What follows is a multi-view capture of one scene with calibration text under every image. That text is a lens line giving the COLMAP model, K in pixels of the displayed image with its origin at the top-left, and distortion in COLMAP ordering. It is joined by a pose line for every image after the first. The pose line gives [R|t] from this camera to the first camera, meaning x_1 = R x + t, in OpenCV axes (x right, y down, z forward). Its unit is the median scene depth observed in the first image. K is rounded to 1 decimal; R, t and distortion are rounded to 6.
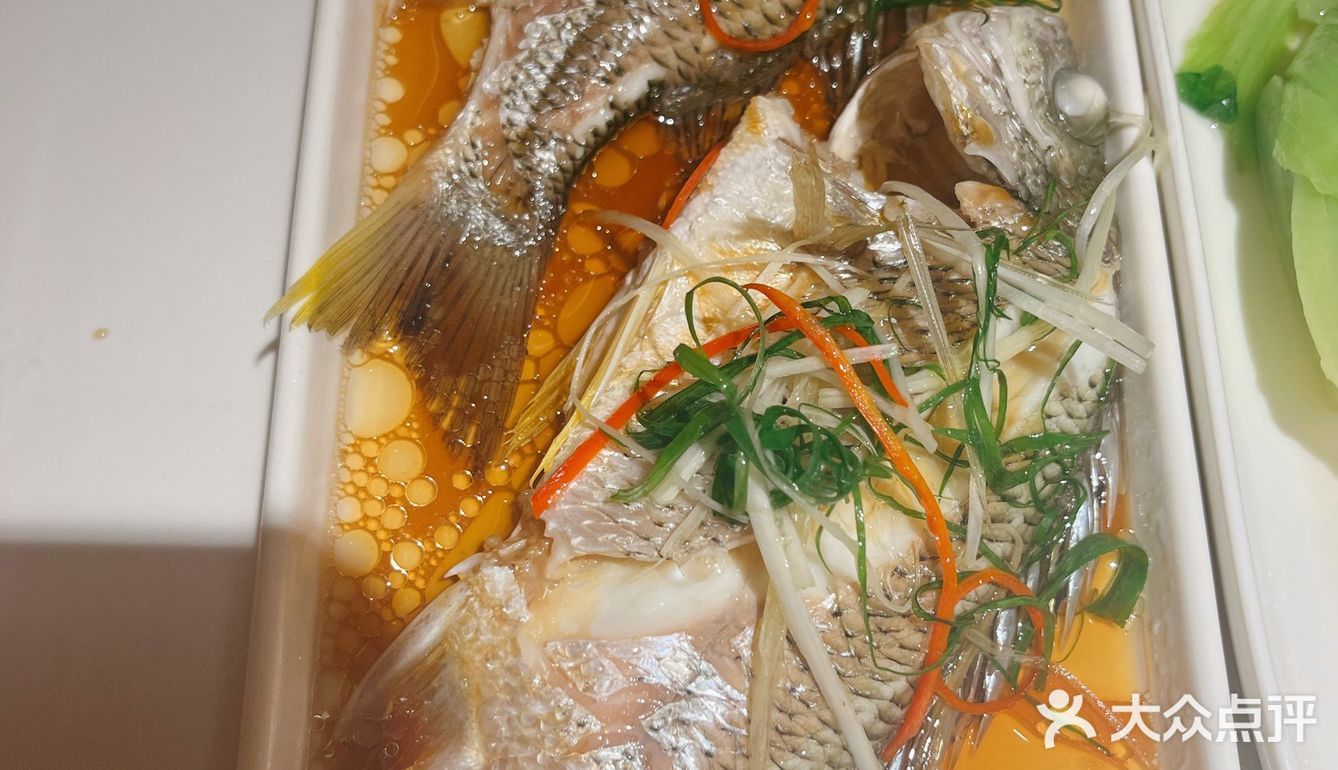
lens RADIAL K [[1331.5, 0, 669.0], [0, 1331.5, 385.0], [0, 0, 1]] dist [0.089173, -0.000341]
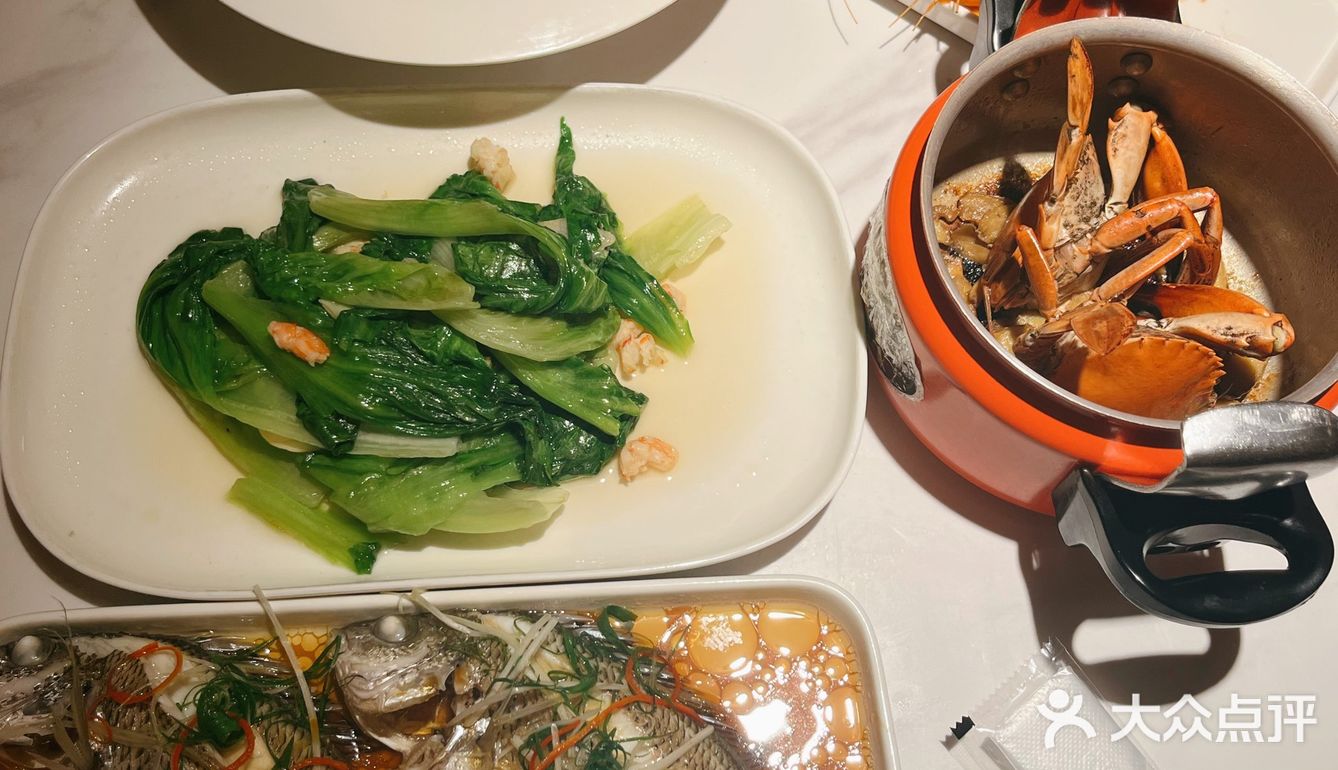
lens RADIAL K [[1331.5, 0, 669.0], [0, 1331.5, 385.0], [0, 0, 1]] dist [0.089173, -0.000341]
pose [[-0.061578, -0.949736, 0.306935, -0.000371], [0.909494, 0.073279, 0.409207, -0.772927], [-0.411130, 0.304353, 0.859268, -1.186522]]
